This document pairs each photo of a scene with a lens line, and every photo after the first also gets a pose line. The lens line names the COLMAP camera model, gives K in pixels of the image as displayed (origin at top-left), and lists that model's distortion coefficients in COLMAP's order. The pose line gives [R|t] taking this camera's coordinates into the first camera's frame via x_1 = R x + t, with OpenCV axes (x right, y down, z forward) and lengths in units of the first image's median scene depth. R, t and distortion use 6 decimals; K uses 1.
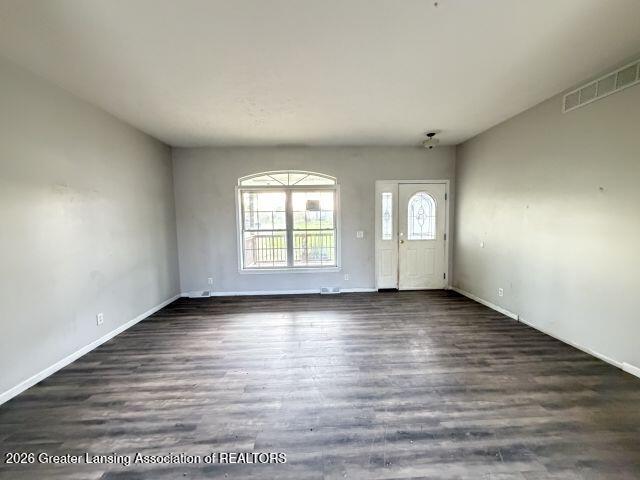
lens RADIAL K [[255.1, 0, 318.8], [0, 255.1, 240.1], [0, 0, 1]] dist [-0.002058, -0.000177]
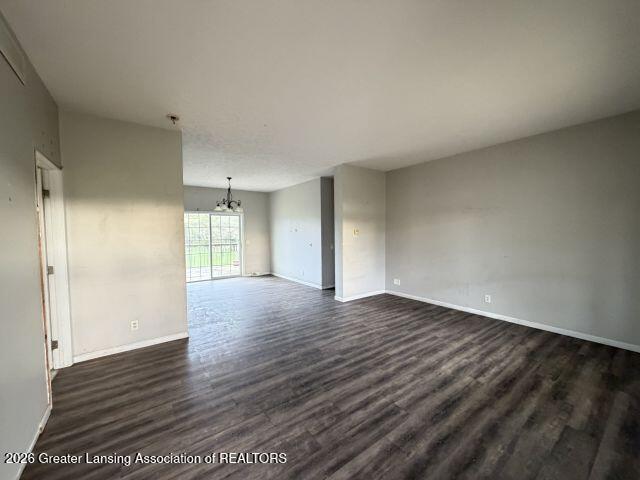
lens RADIAL K [[255.1, 0, 318.8], [0, 255.1, 240.1], [0, 0, 1]] dist [-0.002058, -0.000177]
pose [[-0.836563, 0.045621, -0.545968, 0.430990], [-0.016635, 0.993953, 0.108542, -0.096797], [0.547619, 0.099884, -0.830745, 1.026634]]
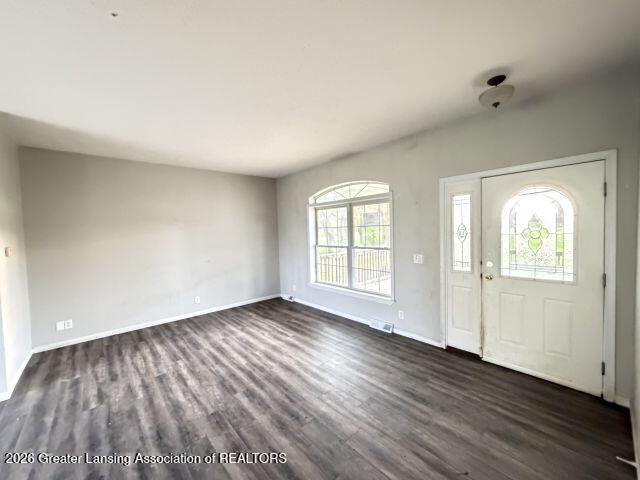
lens RADIAL K [[255.1, 0, 318.8], [0, 255.1, 240.1], [0, 0, 1]] dist [-0.002058, -0.000177]
pose [[0.627924, 0.026849, -0.777811, 0.557884], [-0.038260, 0.999261, 0.003607, -0.068577], [0.777334, 0.027494, 0.628487, 0.357753]]
